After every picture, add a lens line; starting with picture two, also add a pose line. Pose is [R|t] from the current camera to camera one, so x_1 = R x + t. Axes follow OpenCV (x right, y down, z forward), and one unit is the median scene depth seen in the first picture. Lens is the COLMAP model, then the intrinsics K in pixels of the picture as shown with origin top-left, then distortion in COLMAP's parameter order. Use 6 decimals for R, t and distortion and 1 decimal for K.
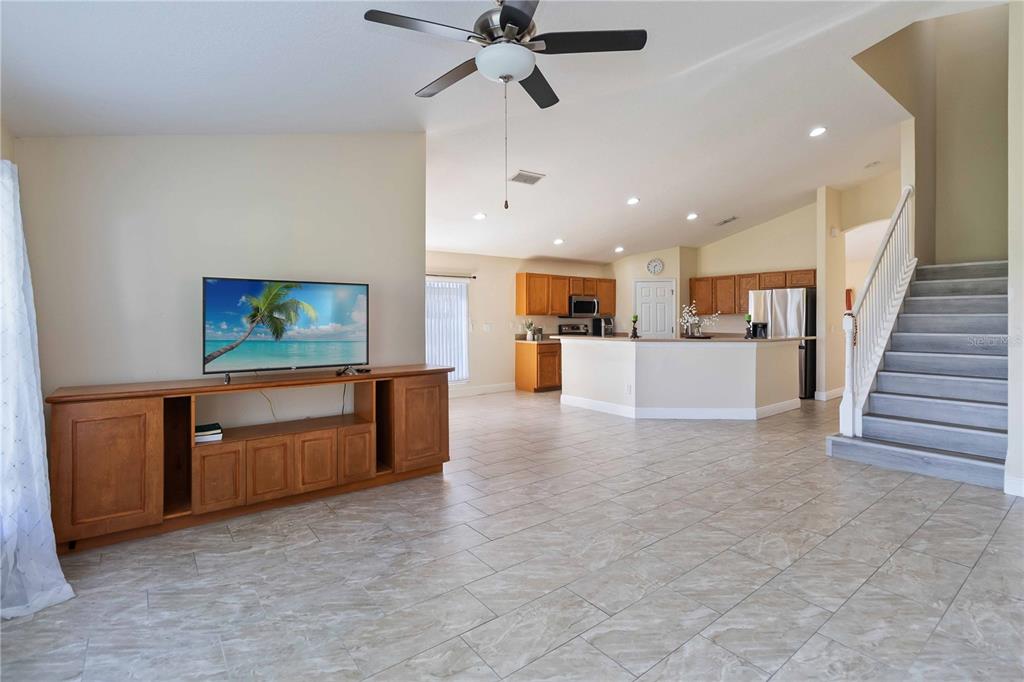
lens RADIAL K [[487.3, 0, 512.7], [0, 487.3, 307.9], [0, 0, 1]] dist [-0.000527, 0.000592]
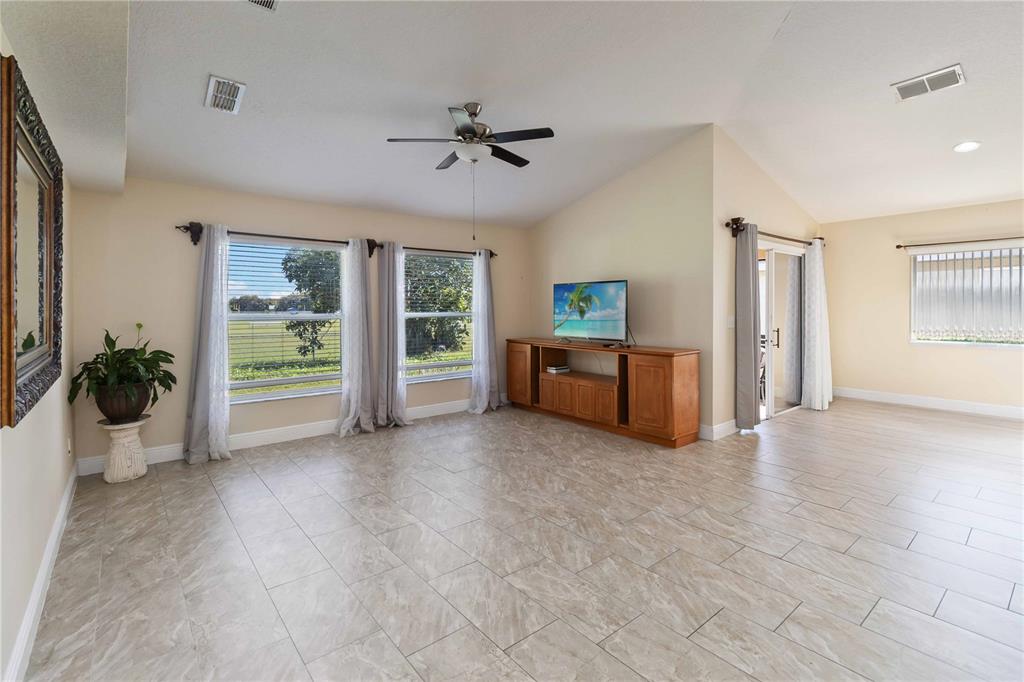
lens RADIAL K [[487.3, 0, 512.7], [0, 487.3, 307.9], [0, 0, 1]] dist [-0.000527, 0.000592]
pose [[0.009538, 0.005189, -0.999941, 1.138394], [0.023029, 0.999720, 0.005408, 0.013670], [0.999689, -0.023079, 0.009416, 0.784935]]
